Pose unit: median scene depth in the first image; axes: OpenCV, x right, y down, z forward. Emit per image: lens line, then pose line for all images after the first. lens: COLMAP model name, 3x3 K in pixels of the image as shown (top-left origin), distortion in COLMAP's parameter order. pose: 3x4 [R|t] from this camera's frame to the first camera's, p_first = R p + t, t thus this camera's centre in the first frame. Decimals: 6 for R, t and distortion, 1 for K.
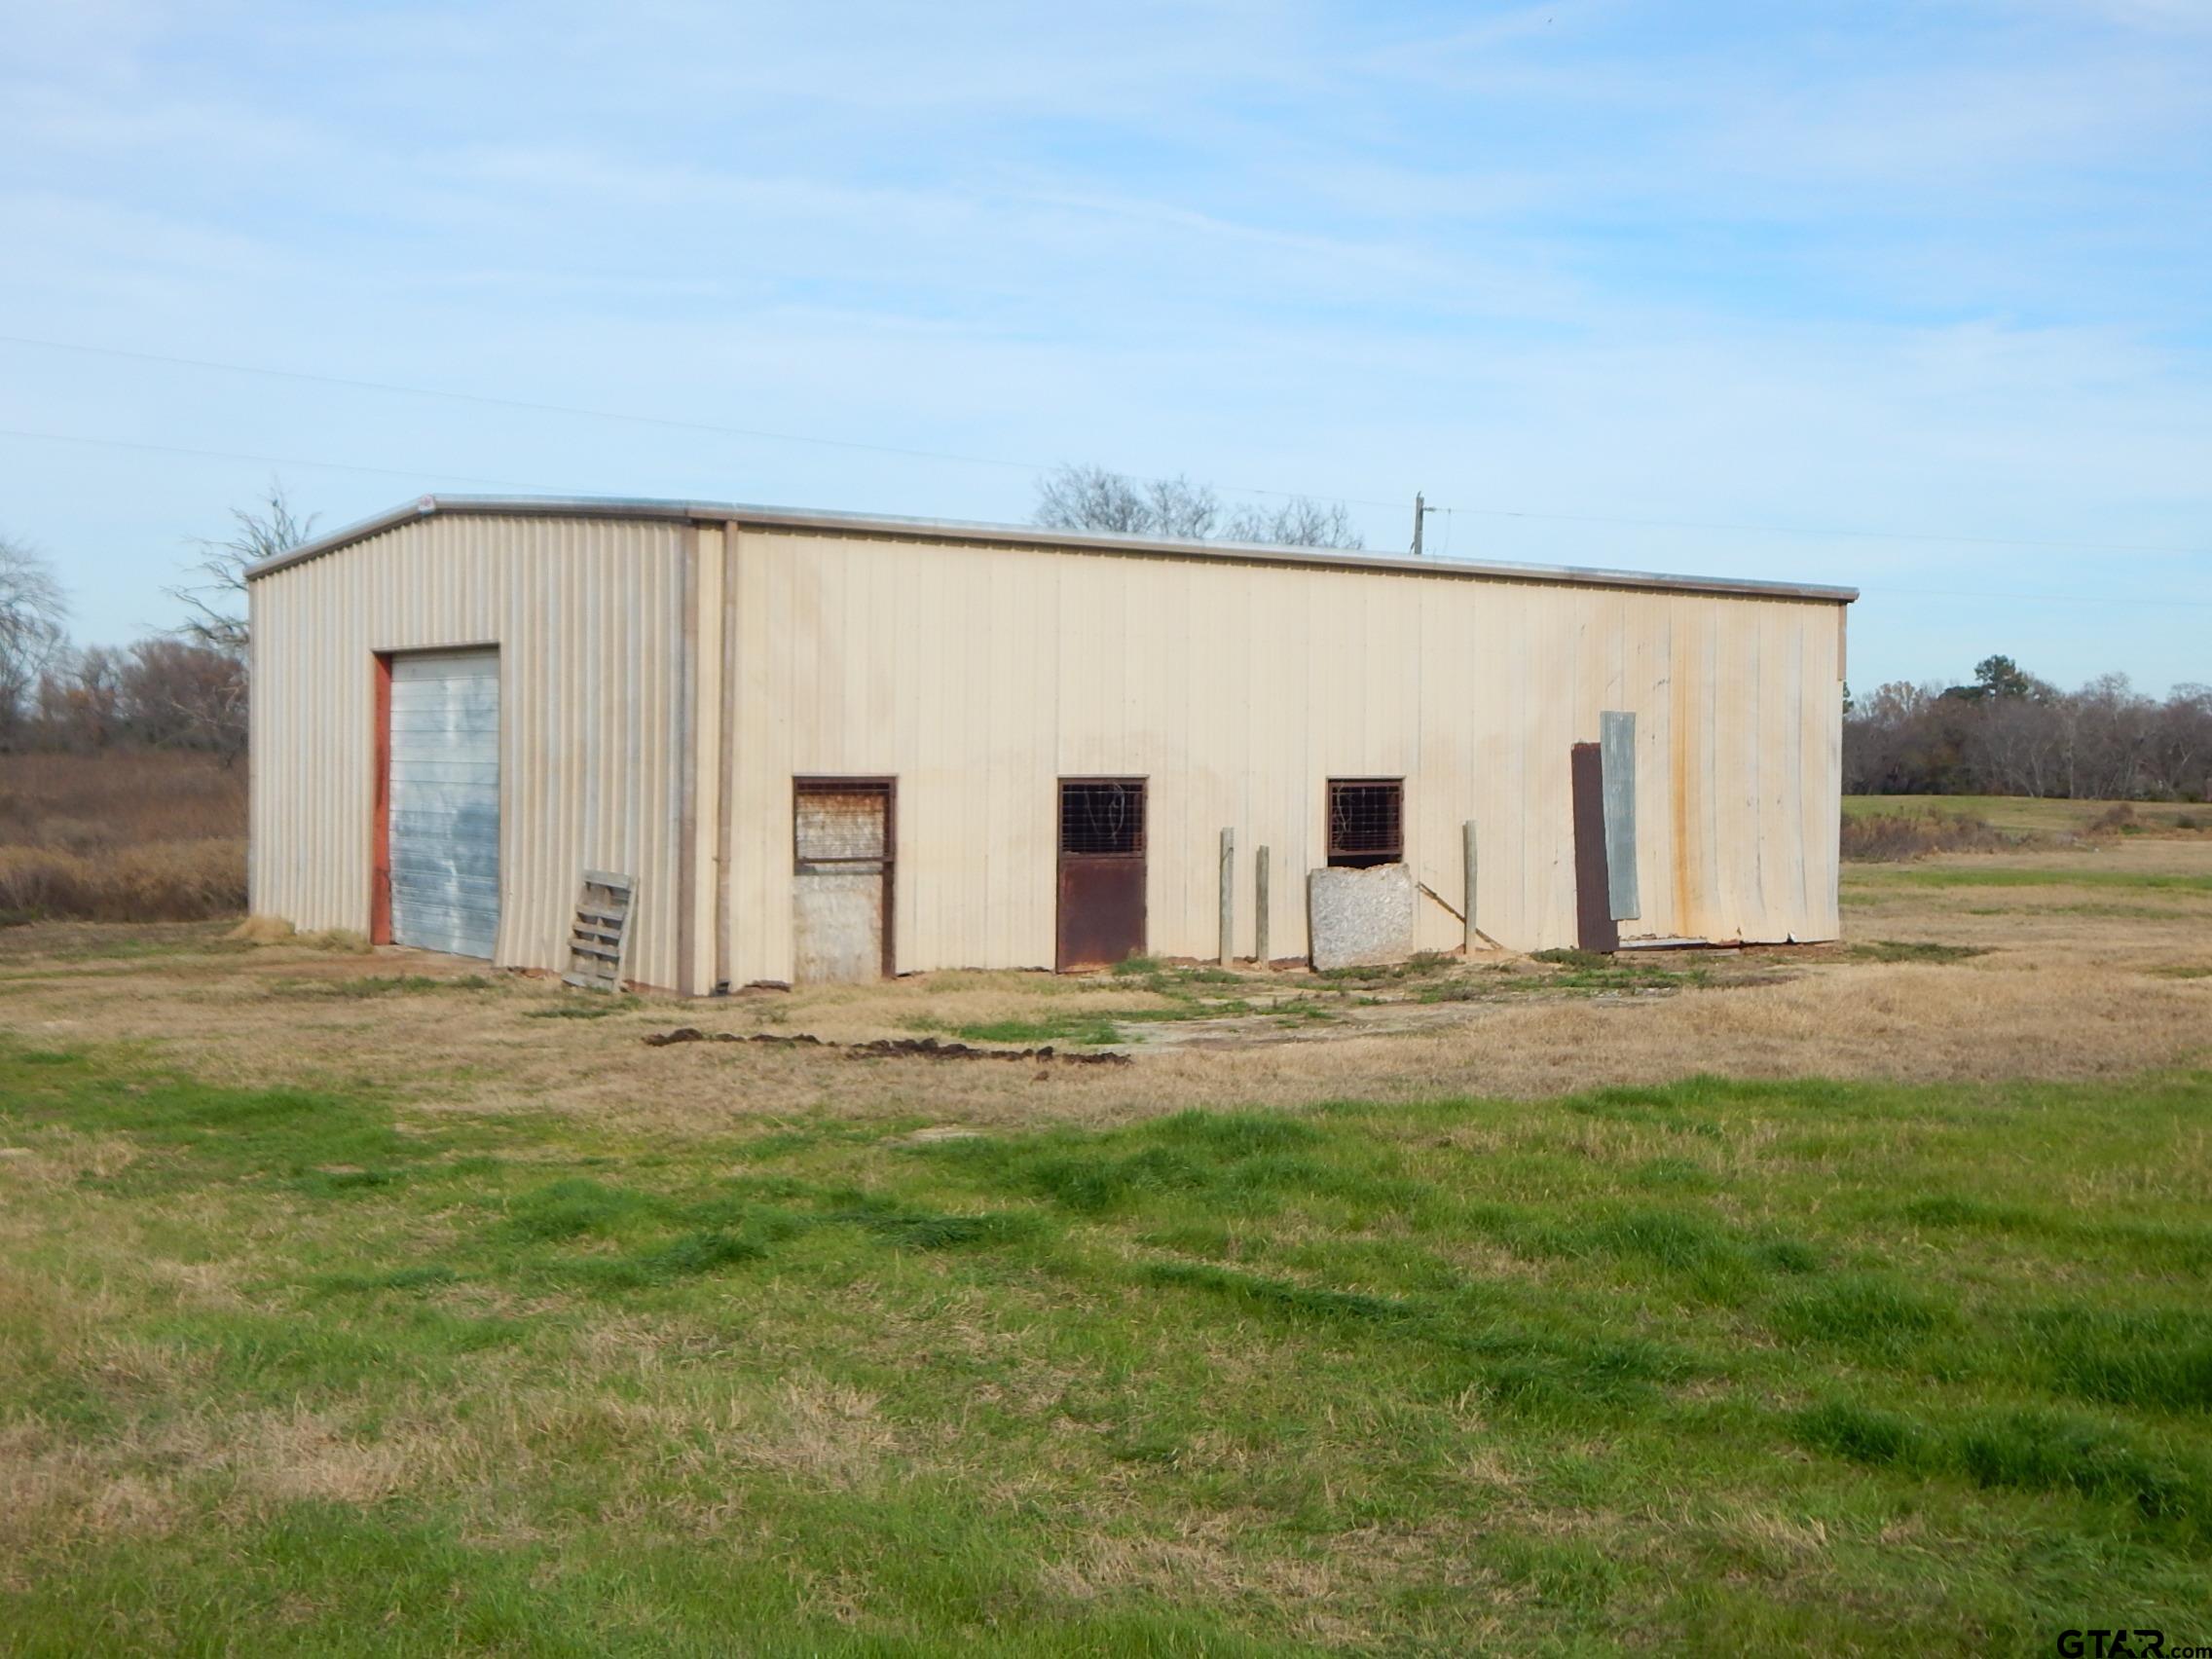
lens RADIAL K [[2768.3, 0, 1106.8], [0, 2768.3, 827.4], [0, 0, 1]] dist [0.005033, 0.000000]
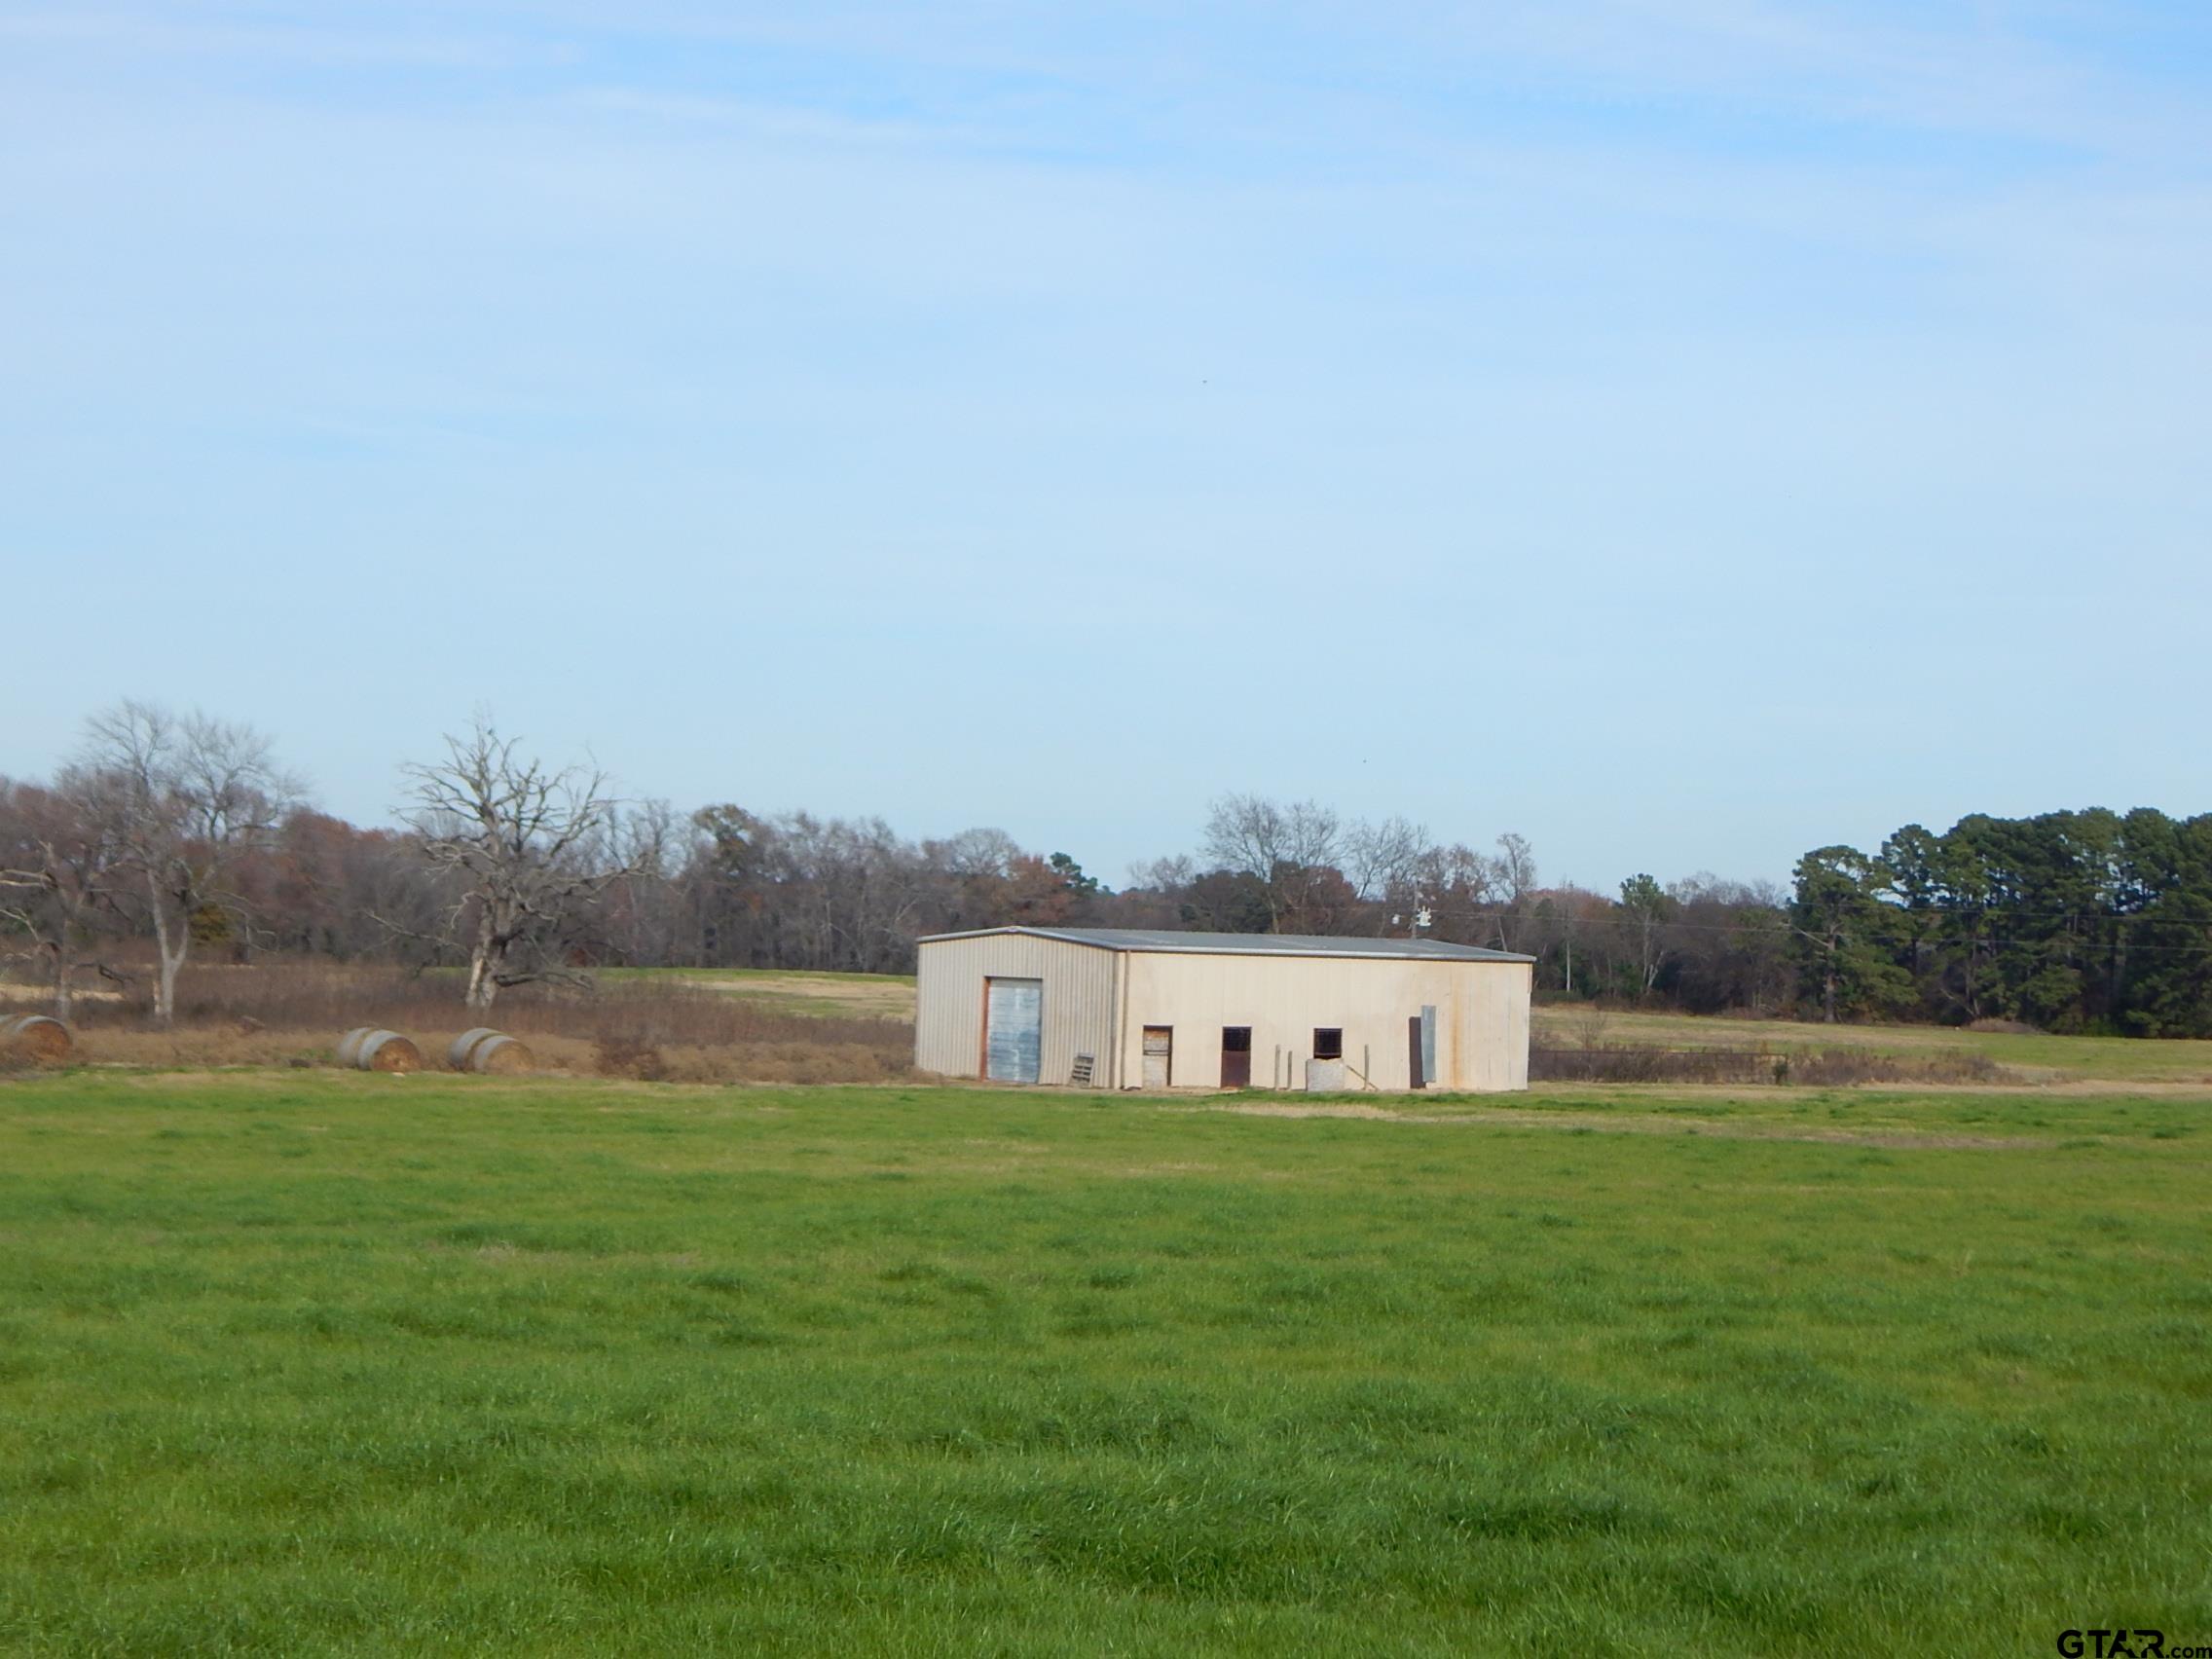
lens RADIAL K [[4770.7, 0, 1109.6], [0, 4770.7, 828.0], [0, 0, 1]] dist [0.016149, 0.000000]
pose [[0.999019, 0.020575, -0.039210, 0.057033], [-0.022478, 0.998560, -0.048717, 0.021435], [0.038151, 0.049551, 0.998043, -4.080608]]
